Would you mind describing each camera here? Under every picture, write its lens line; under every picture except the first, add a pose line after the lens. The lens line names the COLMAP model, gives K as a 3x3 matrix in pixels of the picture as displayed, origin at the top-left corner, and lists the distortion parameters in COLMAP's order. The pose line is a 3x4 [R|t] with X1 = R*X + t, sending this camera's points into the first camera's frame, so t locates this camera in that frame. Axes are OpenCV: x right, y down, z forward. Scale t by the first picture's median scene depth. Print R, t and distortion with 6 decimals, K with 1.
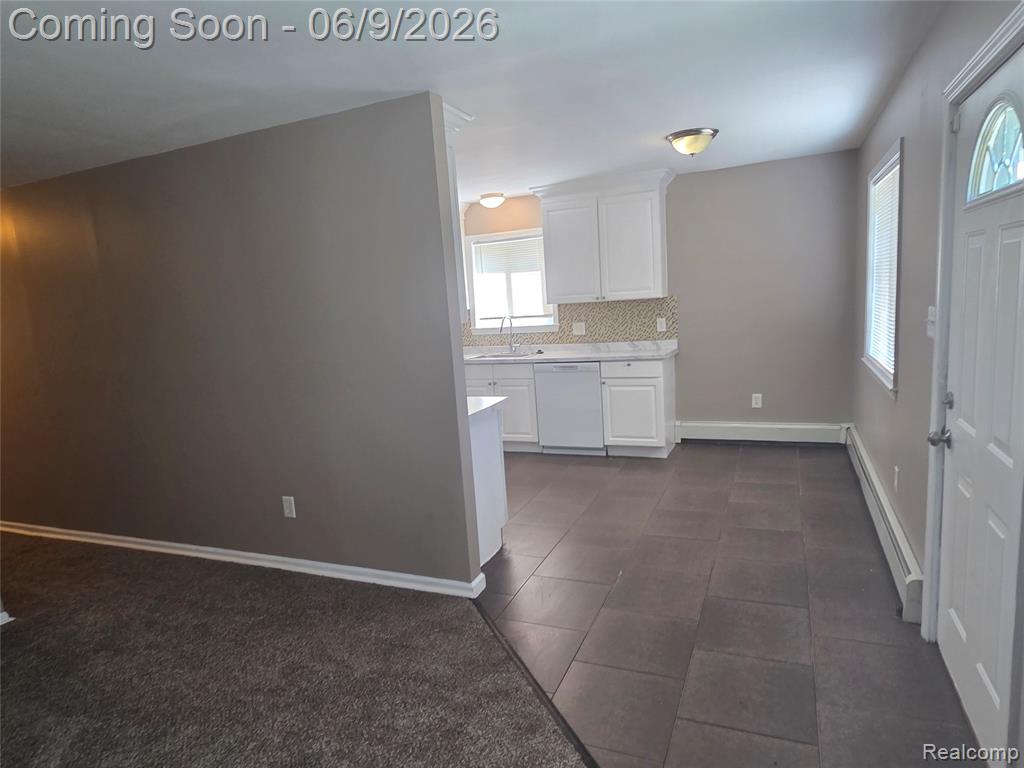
lens RADIAL K [[621.2, 0, 509.7], [0, 621.2, 388.4], [0, 0, 1]] dist [0.008285, -0.001410]
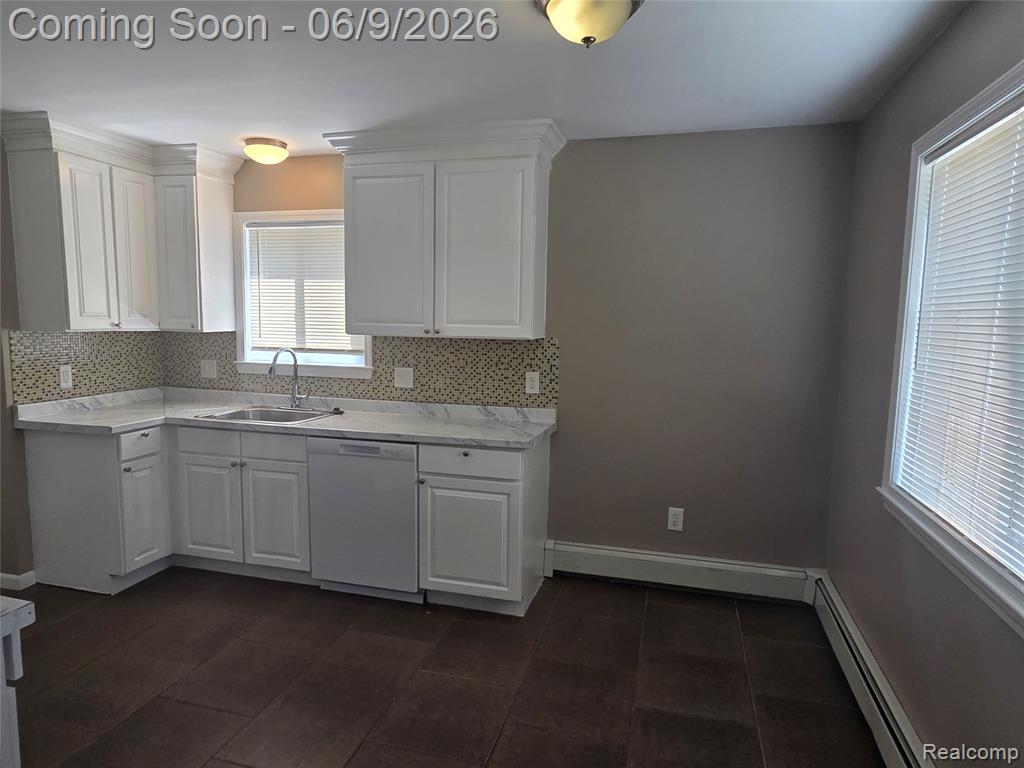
lens RADIAL K [[621.2, 0, 509.3], [0, 621.2, 383.5], [0, 0, 1]] dist [0.008285, -0.001410]
pose [[0.986560, 0.068498, 0.148349, 0.131743], [-0.061769, 0.996862, -0.049507, -0.070613], [-0.151275, 0.039678, 0.987695, 0.402794]]
